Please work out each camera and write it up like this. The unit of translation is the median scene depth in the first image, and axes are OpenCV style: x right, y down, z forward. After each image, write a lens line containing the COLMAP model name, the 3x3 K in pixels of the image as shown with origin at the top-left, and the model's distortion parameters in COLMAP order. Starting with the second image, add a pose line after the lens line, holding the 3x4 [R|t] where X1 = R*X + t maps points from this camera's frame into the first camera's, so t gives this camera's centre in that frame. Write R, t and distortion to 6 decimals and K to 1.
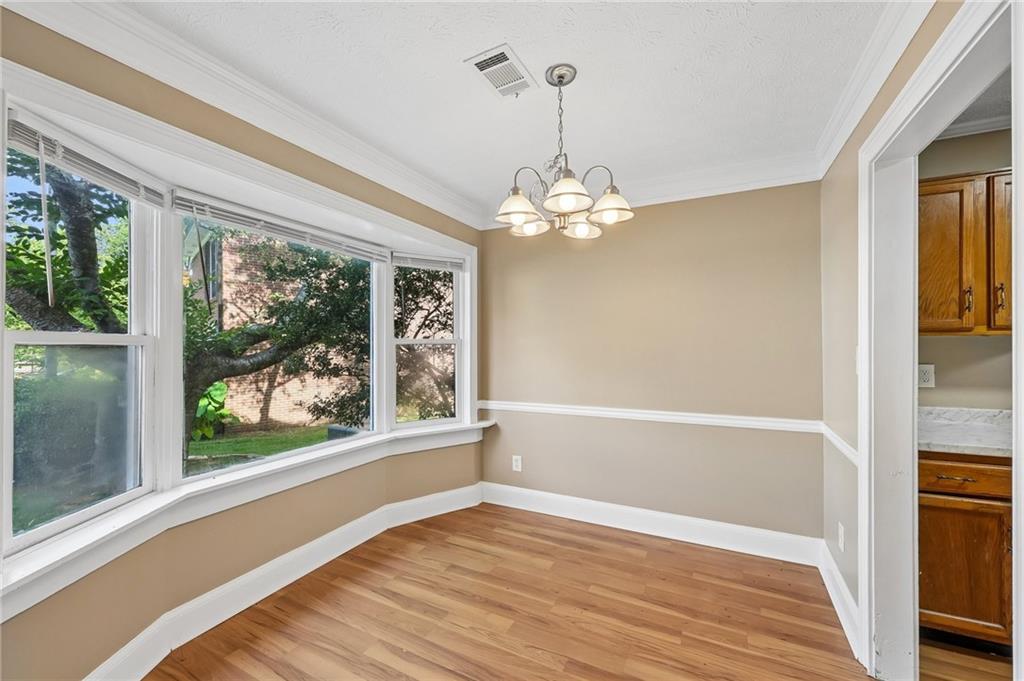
lens RADIAL K [[425.1, 0, 506.8], [0, 425.1, 342.3], [0, 0, 1]] dist [-0.001595, 0.000631]
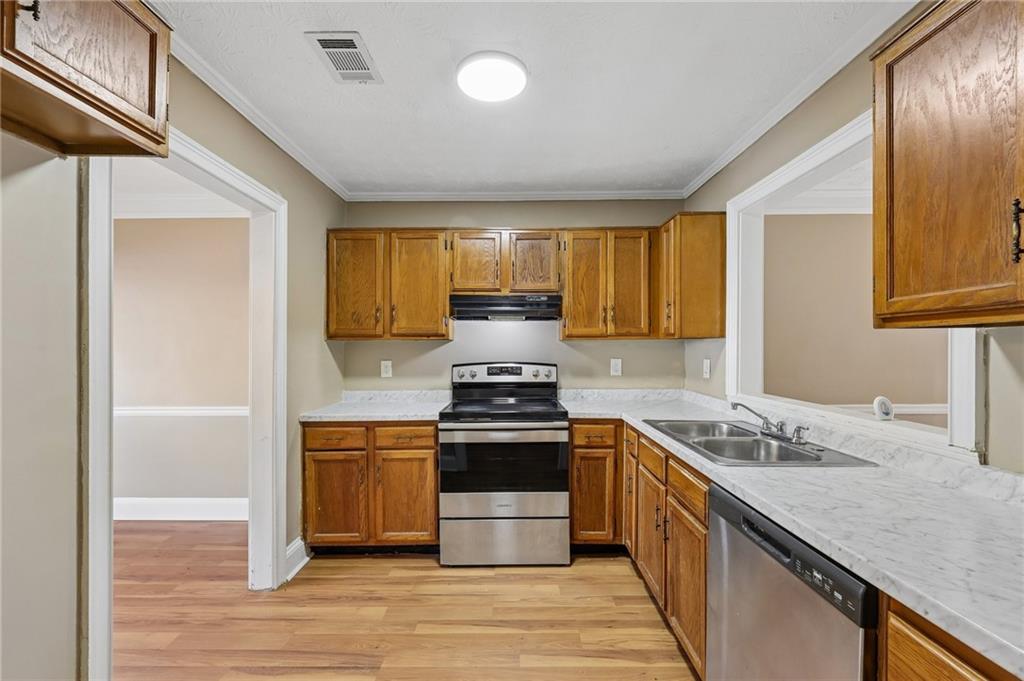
lens RADIAL K [[425.1, 0, 517.4], [0, 425.1, 348.6], [0, 0, 1]] dist [-0.001595, 0.000631]
pose [[0.889280, 0.002176, 0.457358, 0.878449], [-0.005232, 0.999972, 0.005414, 0.002654], [-0.457333, -0.007207, 0.889266, -0.526840]]
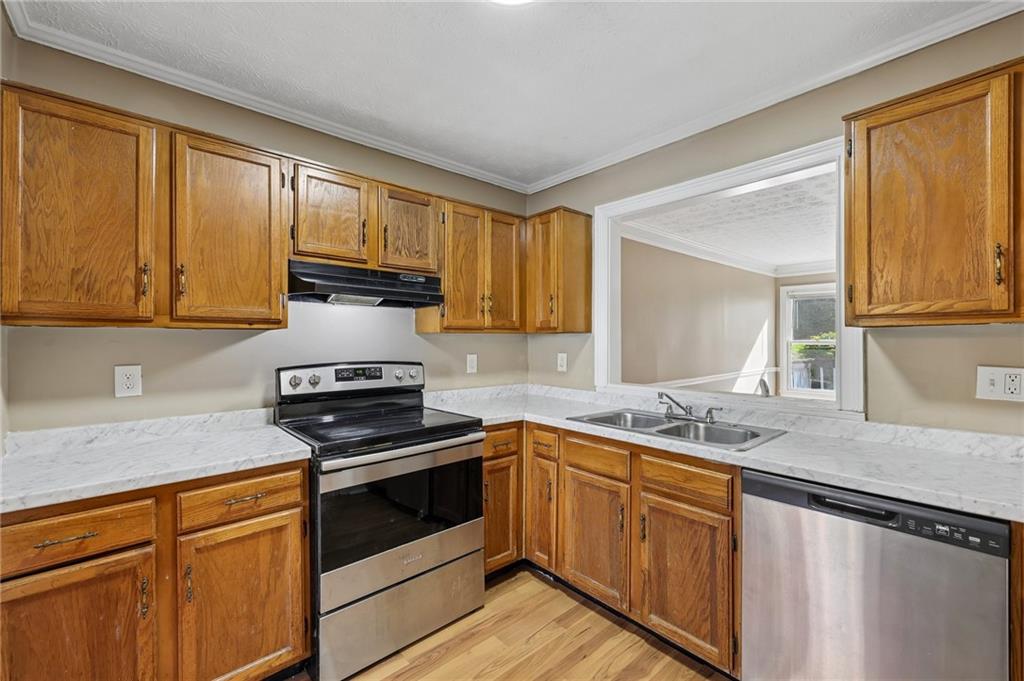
lens RADIAL K [[425.1, 0, 513.6], [0, 425.1, 340.9], [0, 0, 1]] dist [-0.001595, 0.000631]
pose [[0.359835, 0.007490, 0.932986, 0.635453], [-0.005110, 0.999969, -0.006057, 0.010117], [-0.933002, -0.002588, 0.359862, 0.105426]]
